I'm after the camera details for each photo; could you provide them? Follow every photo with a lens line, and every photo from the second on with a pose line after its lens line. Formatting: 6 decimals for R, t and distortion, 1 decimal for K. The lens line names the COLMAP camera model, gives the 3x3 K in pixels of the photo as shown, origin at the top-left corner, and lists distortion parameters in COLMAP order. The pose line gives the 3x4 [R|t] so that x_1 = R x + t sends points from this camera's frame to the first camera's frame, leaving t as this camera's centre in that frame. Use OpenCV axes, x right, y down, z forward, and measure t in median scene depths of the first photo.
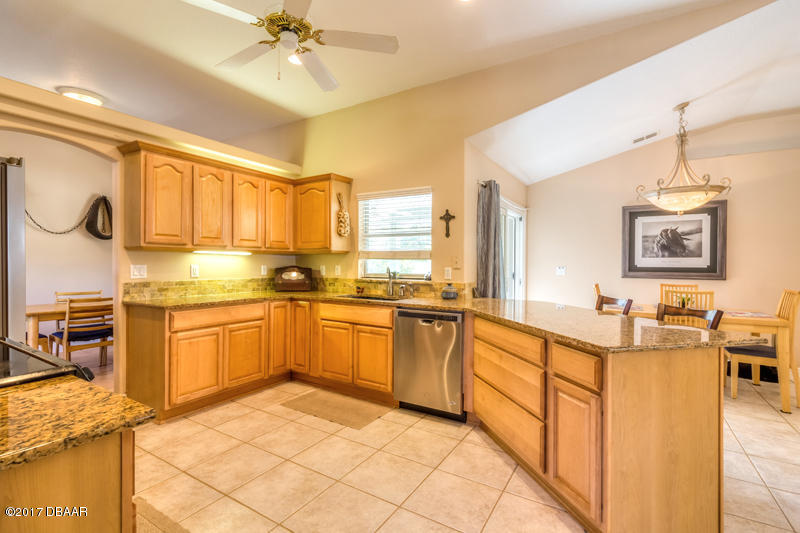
lens RADIAL K [[368.5, 0, 403.0], [0, 368.5, 264.5], [0, 0, 1]] dist [0.000381, 0.000488]
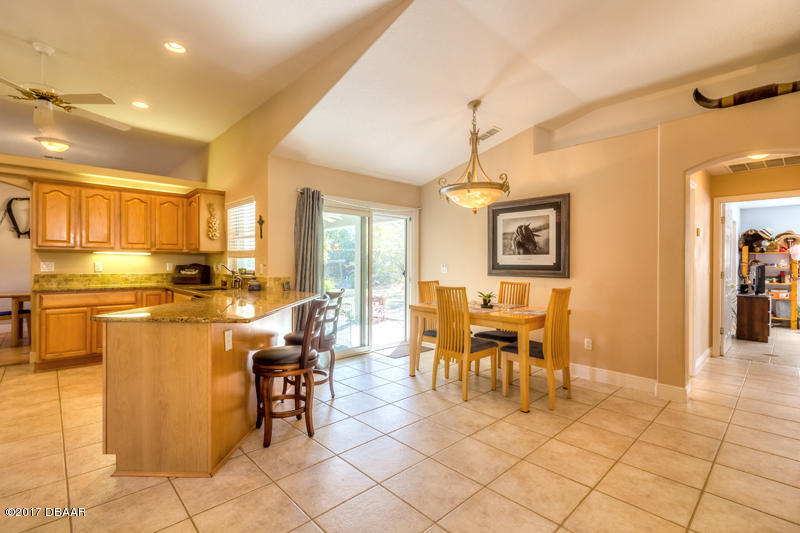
lens RADIAL K [[368.5, 0, 403.0], [0, 368.5, 264.5], [0, 0, 1]] dist [0.000381, 0.000488]
pose [[0.967395, -0.000126, -0.253273, 0.814113], [-0.000417, 0.999998, -0.002091, 0.010555], [0.253272, 0.002128, 0.967393, -0.022878]]
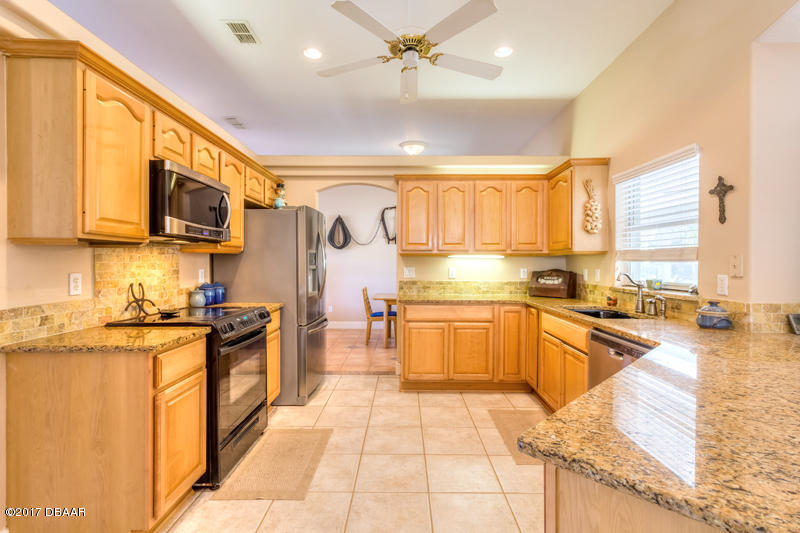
lens RADIAL K [[380.4, 0, 401.8], [0, 380.4, 264.8], [0, 0, 1]] dist [0.001423, 0.000571]
pose [[0.514282, -0.000006, -0.857621, 0.360202], [-0.002637, 0.999995, -0.001589, -0.005137], [0.857617, 0.003078, 0.514279, 0.236940]]
